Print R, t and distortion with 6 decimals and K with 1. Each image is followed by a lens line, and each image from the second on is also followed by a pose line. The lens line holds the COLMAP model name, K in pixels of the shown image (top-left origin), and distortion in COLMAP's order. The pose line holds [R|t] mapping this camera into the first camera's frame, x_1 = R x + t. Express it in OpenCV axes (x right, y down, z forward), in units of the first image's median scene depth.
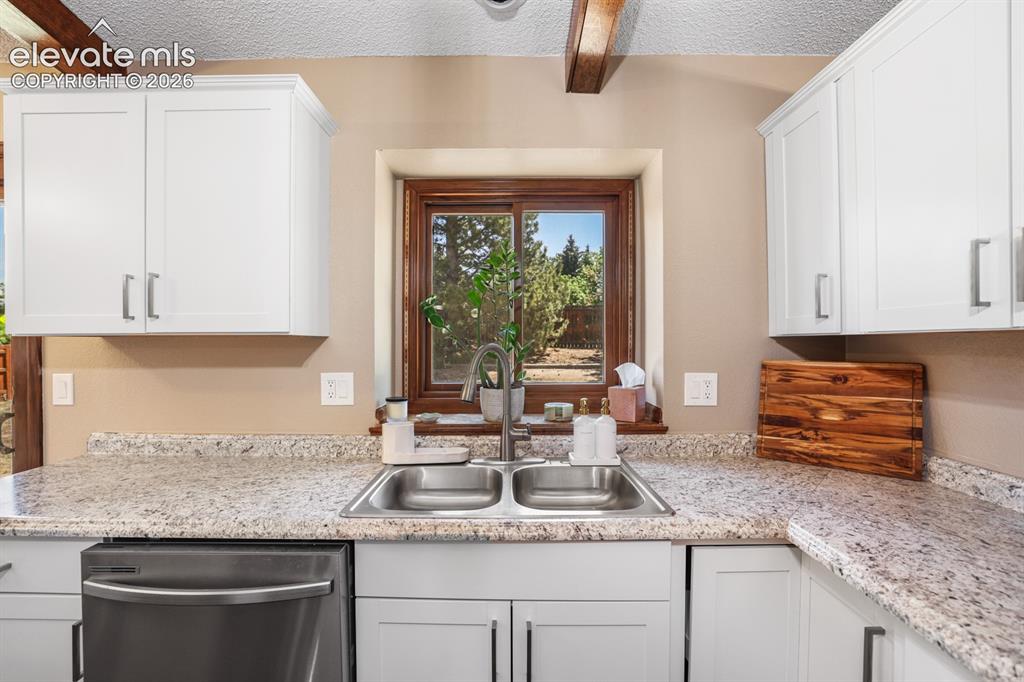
lens RADIAL K [[441.5, 0, 512.1], [0, 441.5, 345.6], [0, 0, 1]] dist [-0.040662, 0.014007]
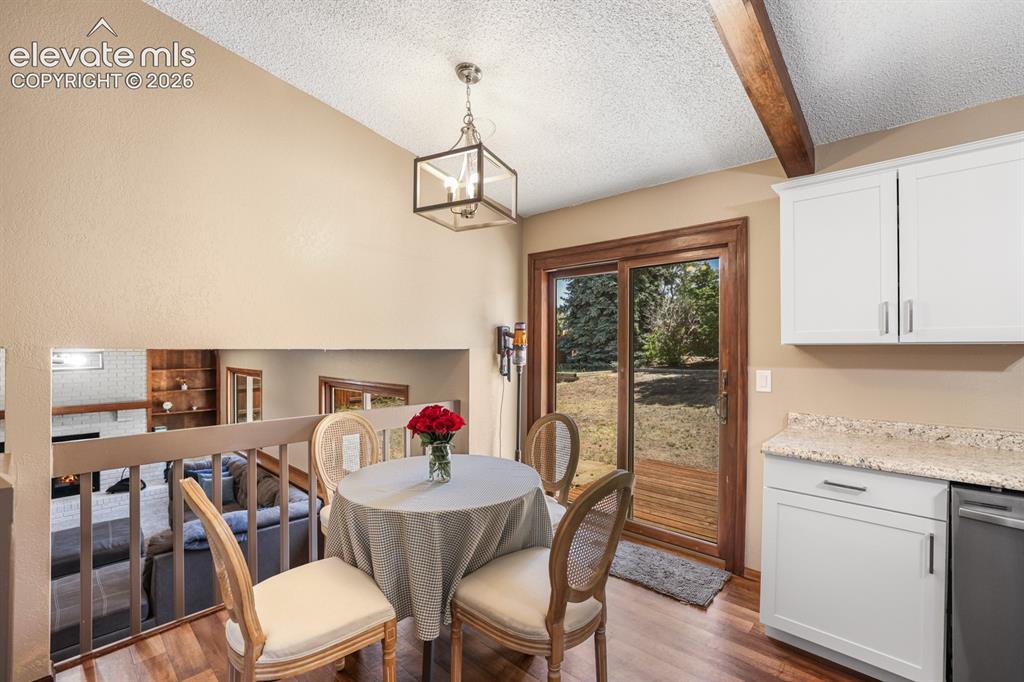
lens RADIAL K [[454.4, 0, 524.6], [0, 454.4, 348.0], [0, 0, 1]] dist [-0.030557, 0.015897]
pose [[0.753330, 0.002685, -0.657637, -0.721014], [-0.007021, 0.999968, -0.003959, 0.001270], [0.657605, 0.007599, 0.753324, -0.773336]]
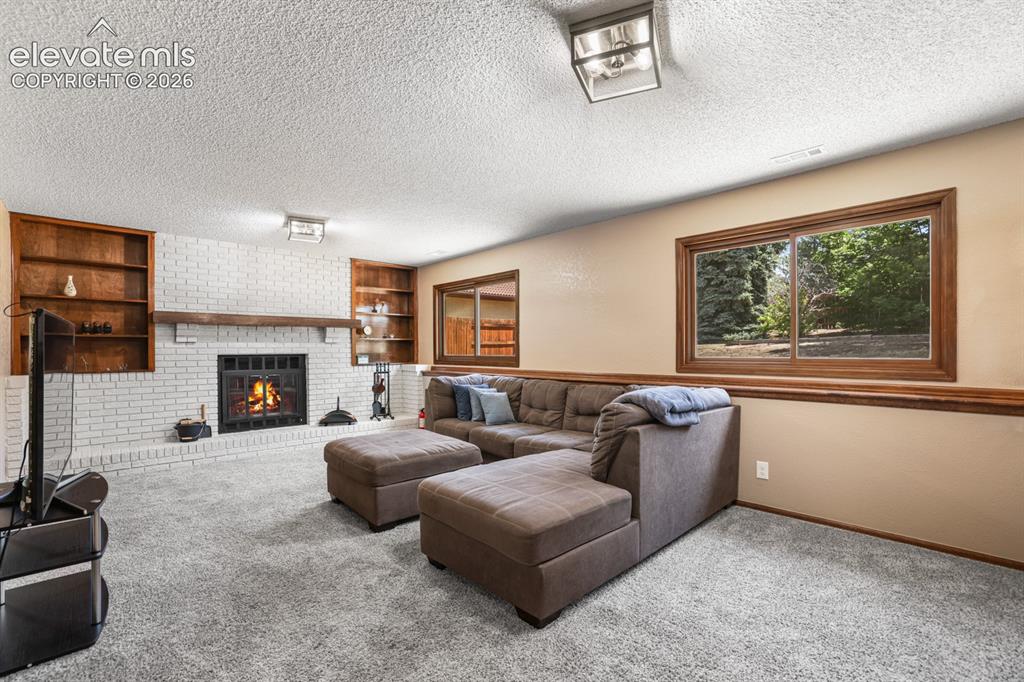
lens RADIAL K [[454.4, 0, 524.6], [0, 454.4, 348.0], [0, 0, 1]] dist [-0.030557, 0.015897]
pose [[0.709389, -0.007490, -0.704778, -2.923757], [0.002085, 0.999961, -0.008528, 0.849009], [0.704815, 0.004580, 0.709377, -1.601399]]
